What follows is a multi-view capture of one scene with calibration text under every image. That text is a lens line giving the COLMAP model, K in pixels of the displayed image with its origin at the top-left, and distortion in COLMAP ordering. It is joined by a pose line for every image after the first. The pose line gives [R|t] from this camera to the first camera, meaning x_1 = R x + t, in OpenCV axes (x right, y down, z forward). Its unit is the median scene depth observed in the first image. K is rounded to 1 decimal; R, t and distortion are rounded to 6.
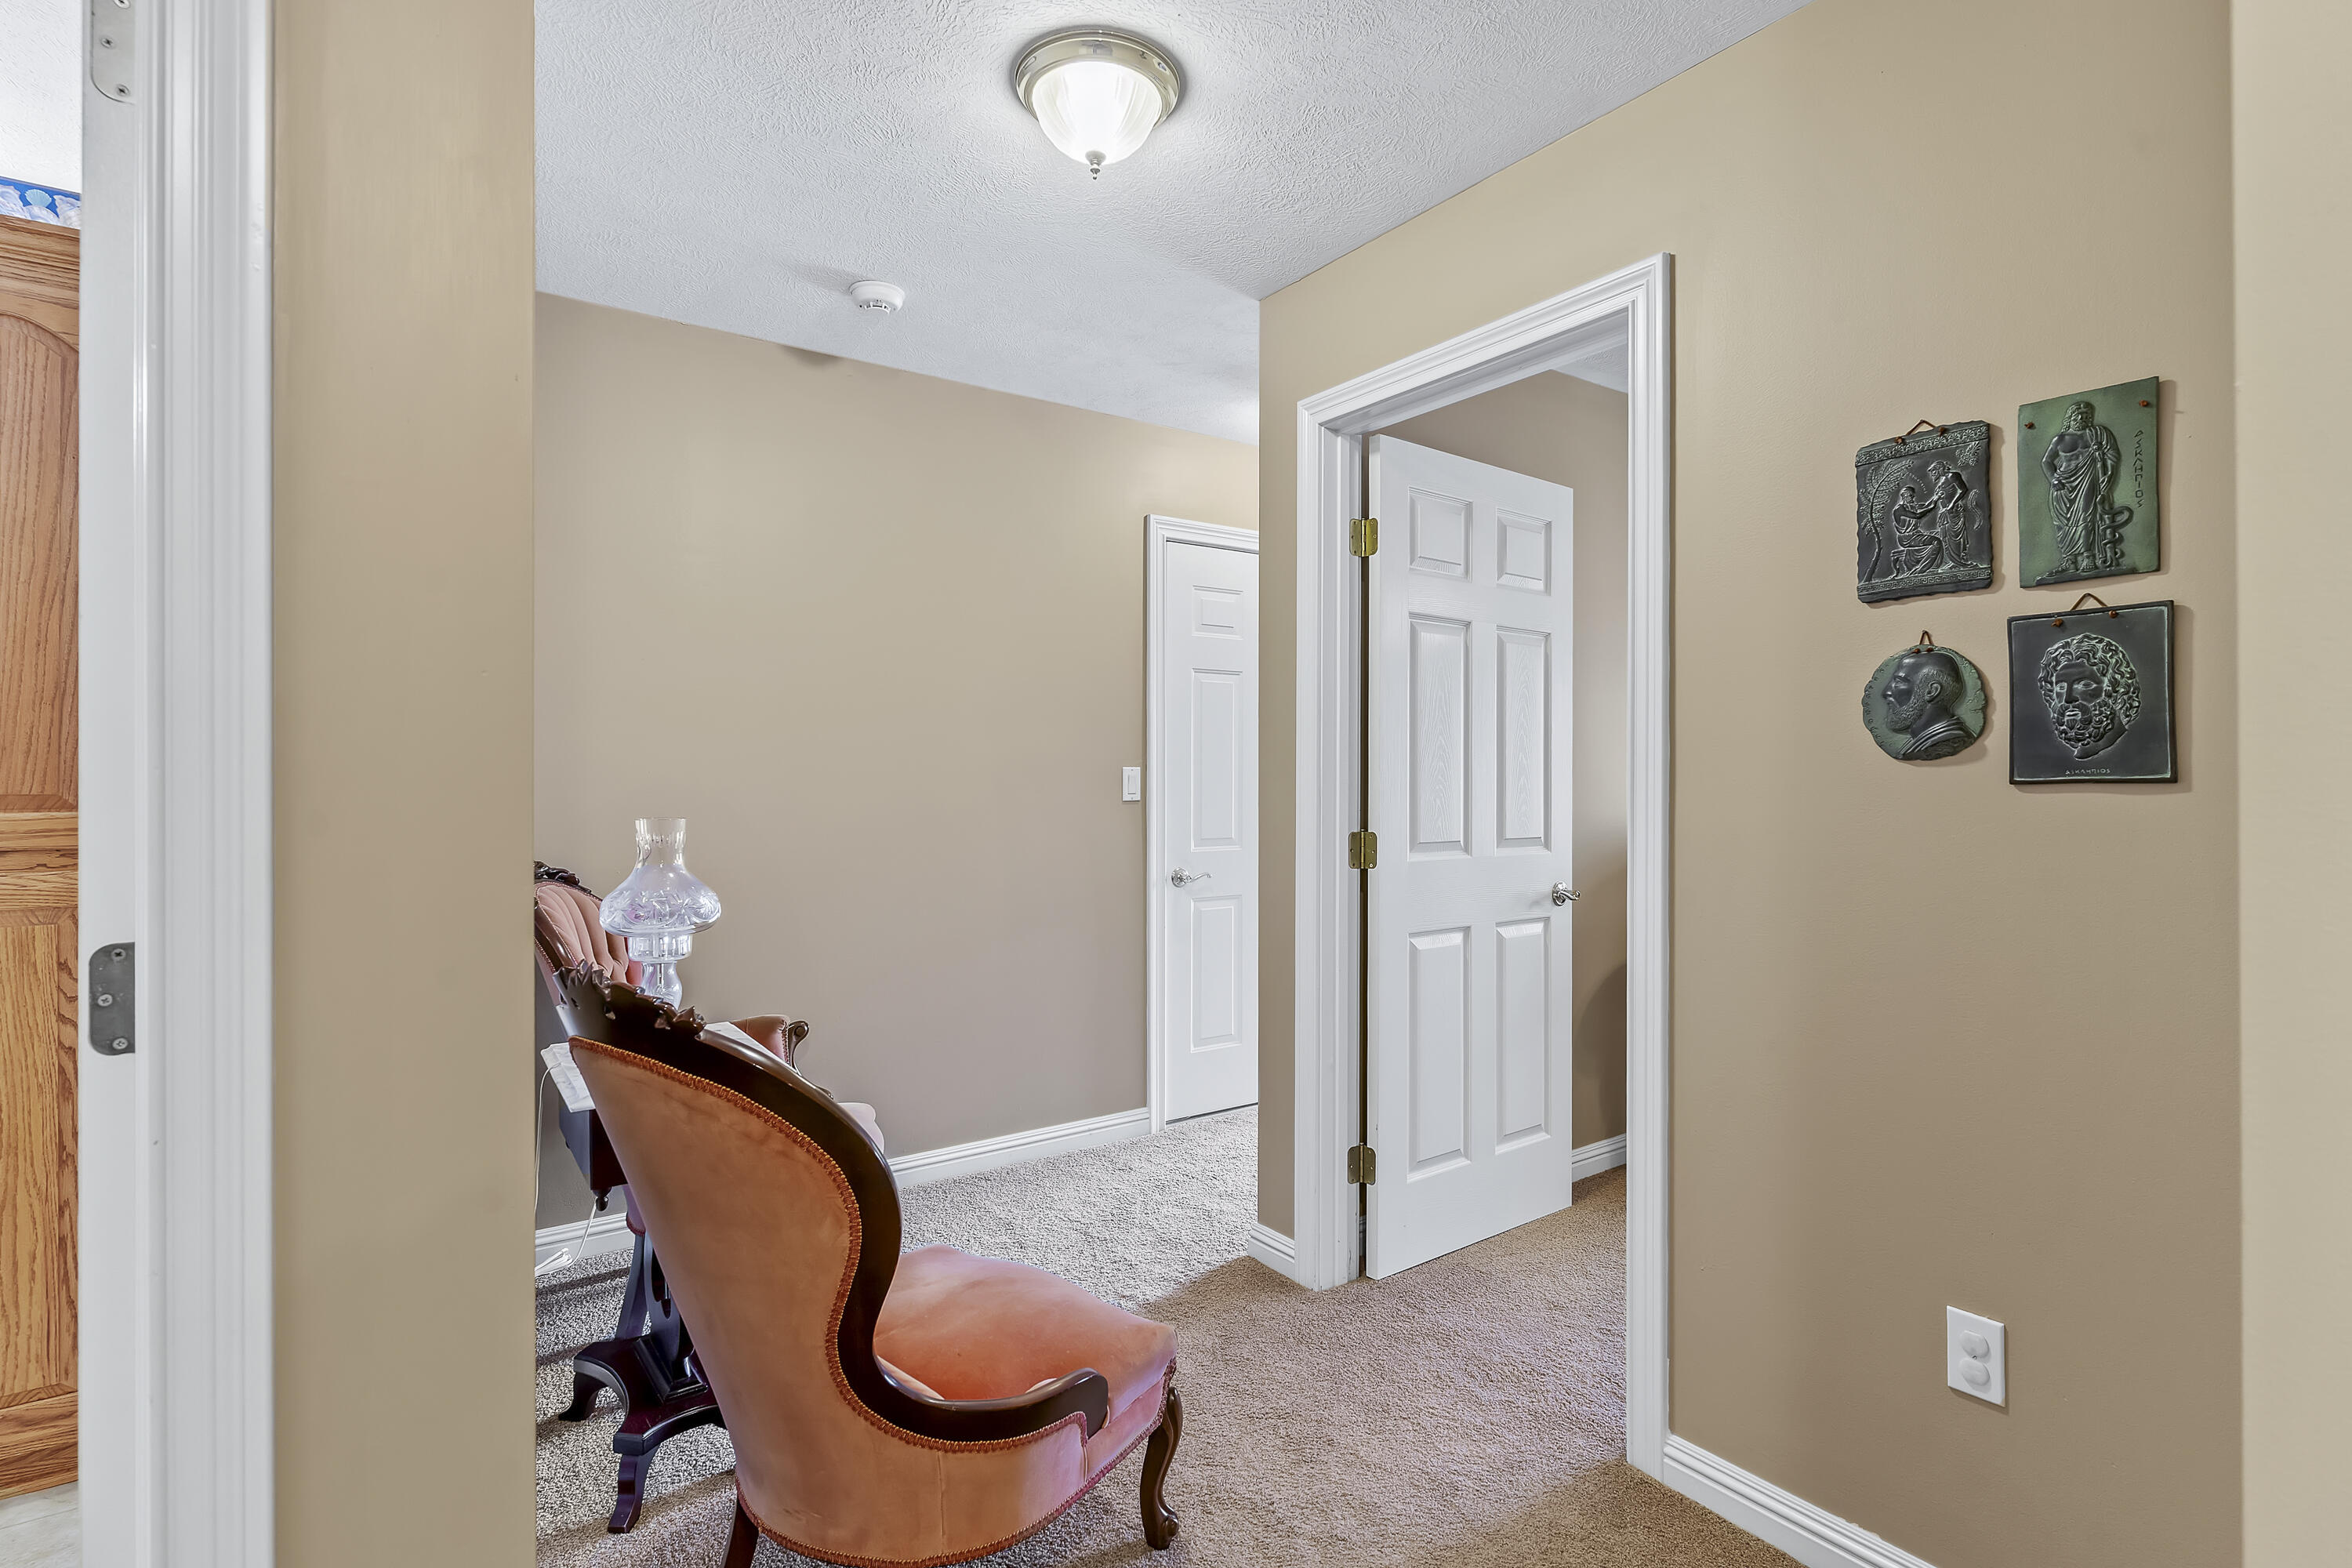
lens RADIAL K [[1118.5, 0, 1171.3], [0, 1118.5, 754.5], [0, 0, 1]] dist [-0.001799, -0.000498]
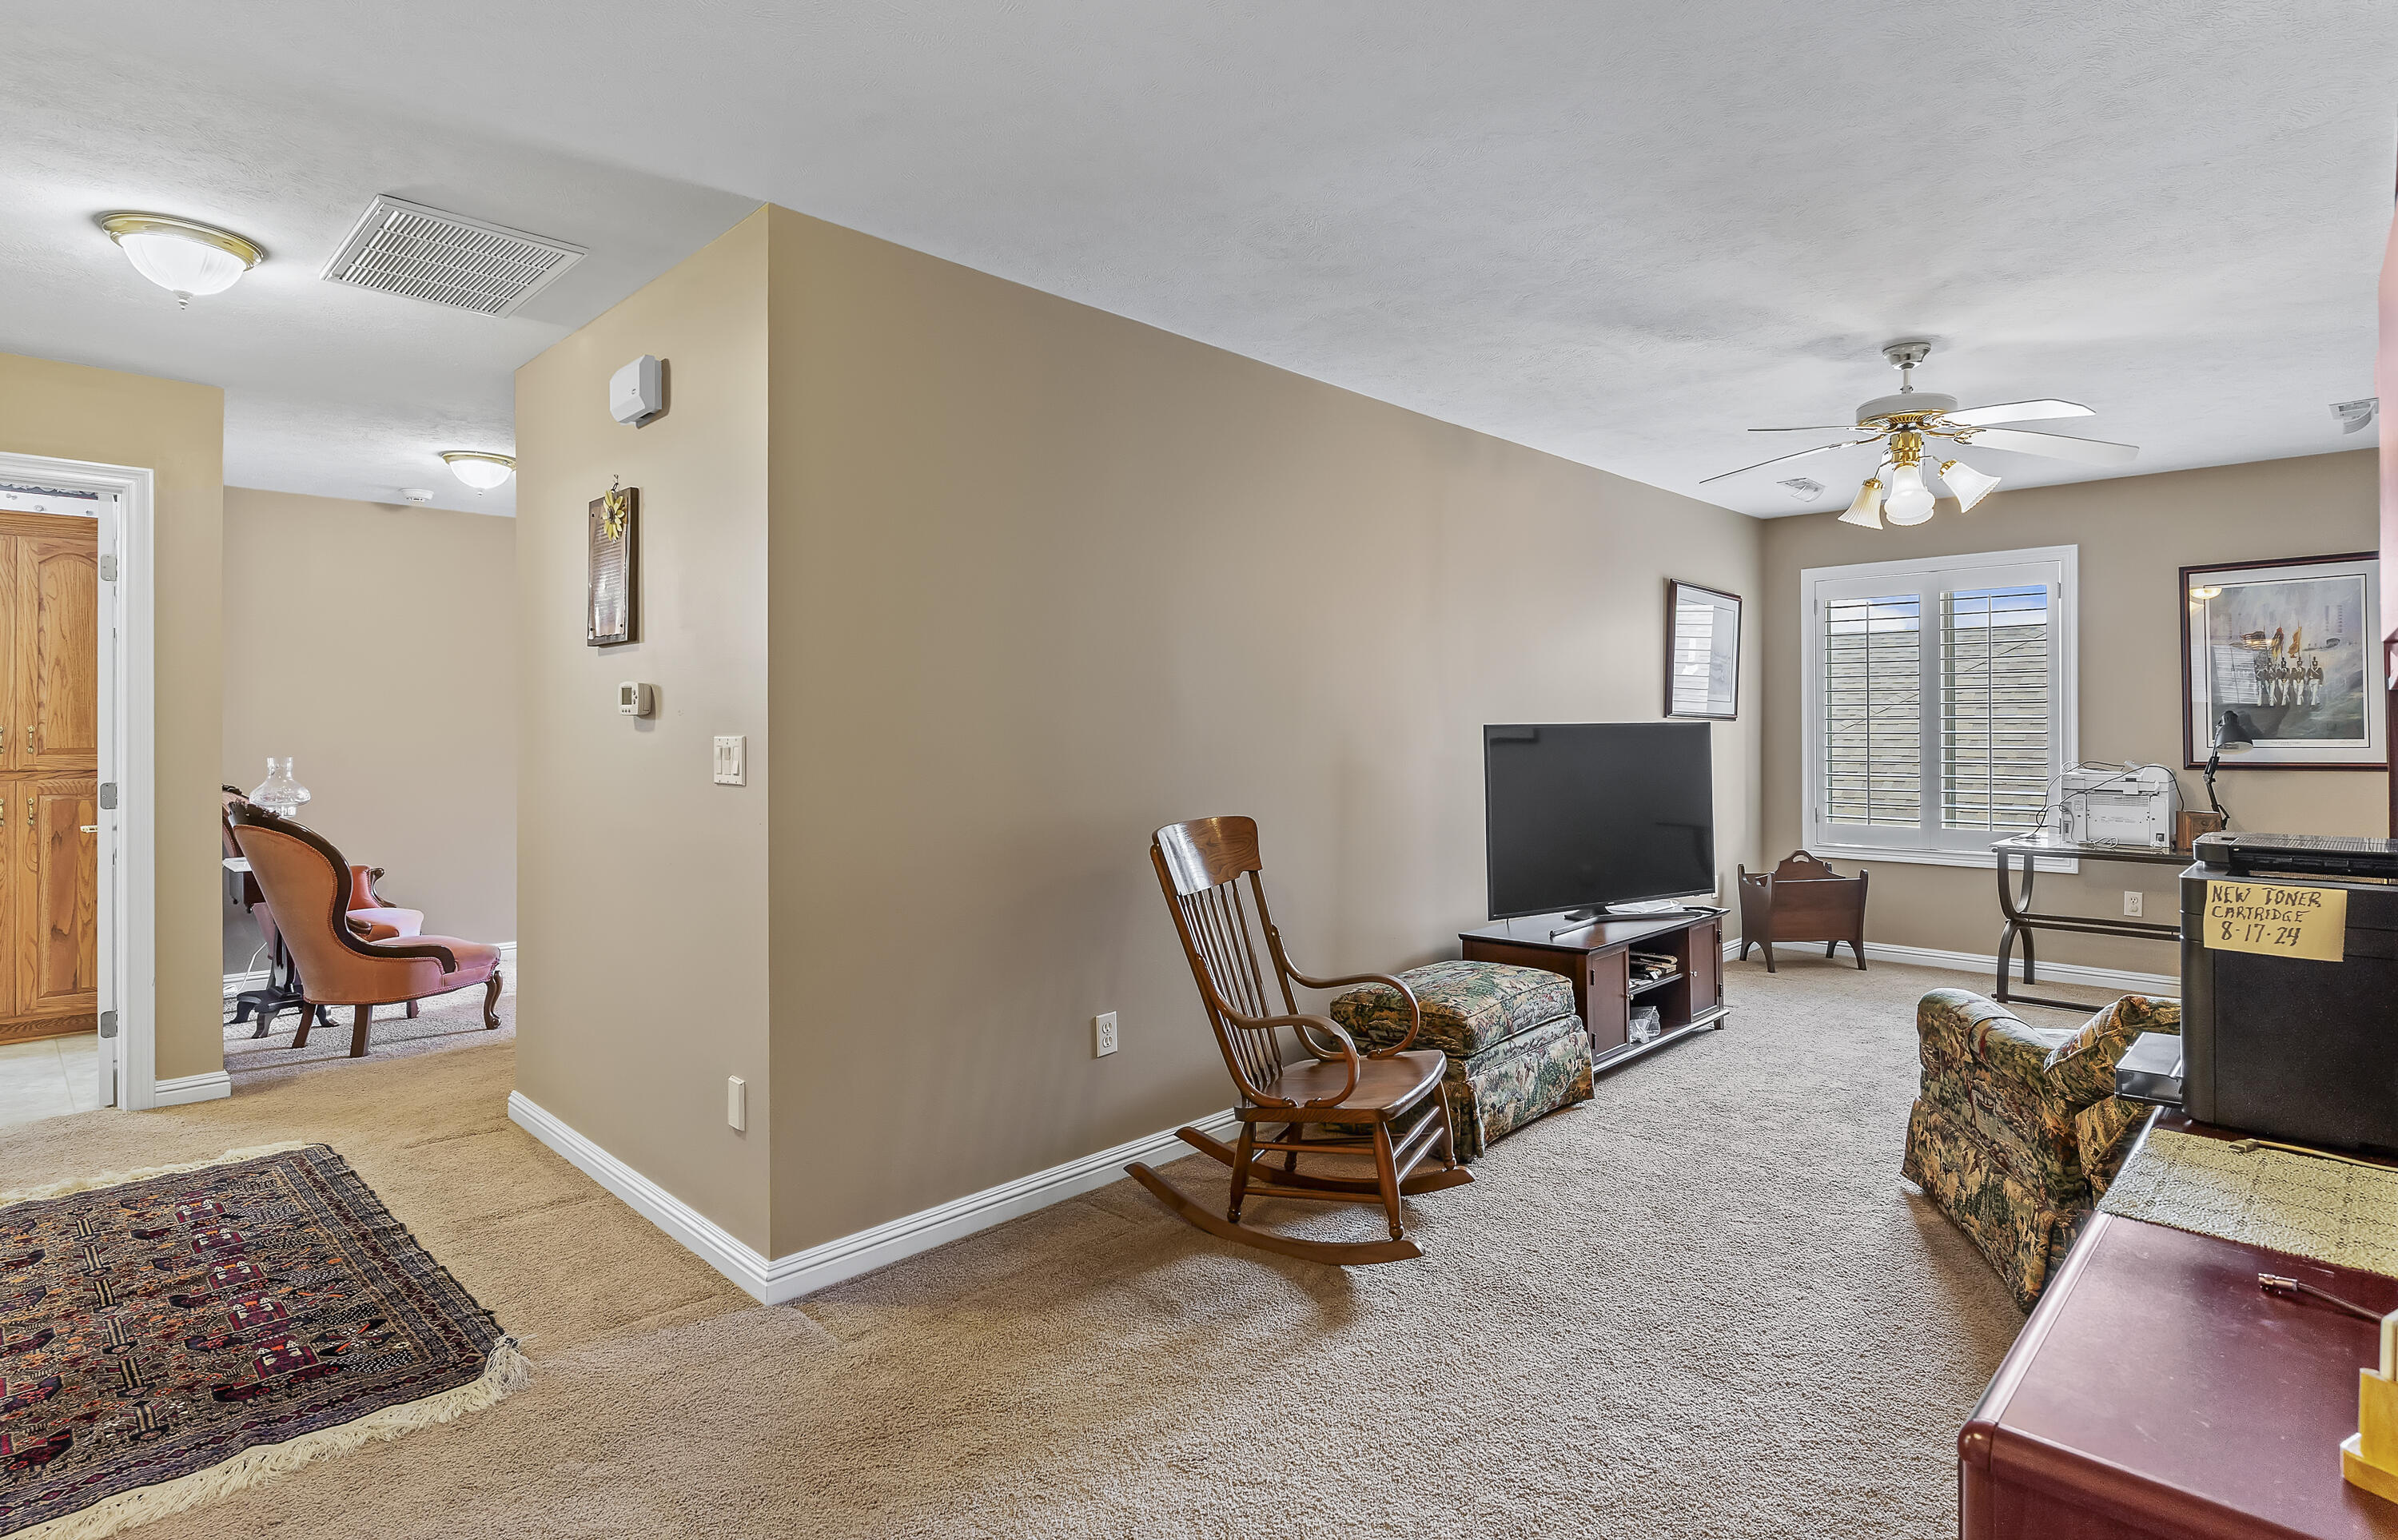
lens RADIAL K [[1179.8, 0, 1204.3], [0, 1179.8, 639.6], [0, 0, 1]] dist [0.002380, 0.000347]
pose [[0.983333, -0.019927, 0.180718, 2.391941], [0.027798, 0.998767, -0.041124, -0.080677], [-0.179676, 0.045462, 0.982675, -4.267484]]
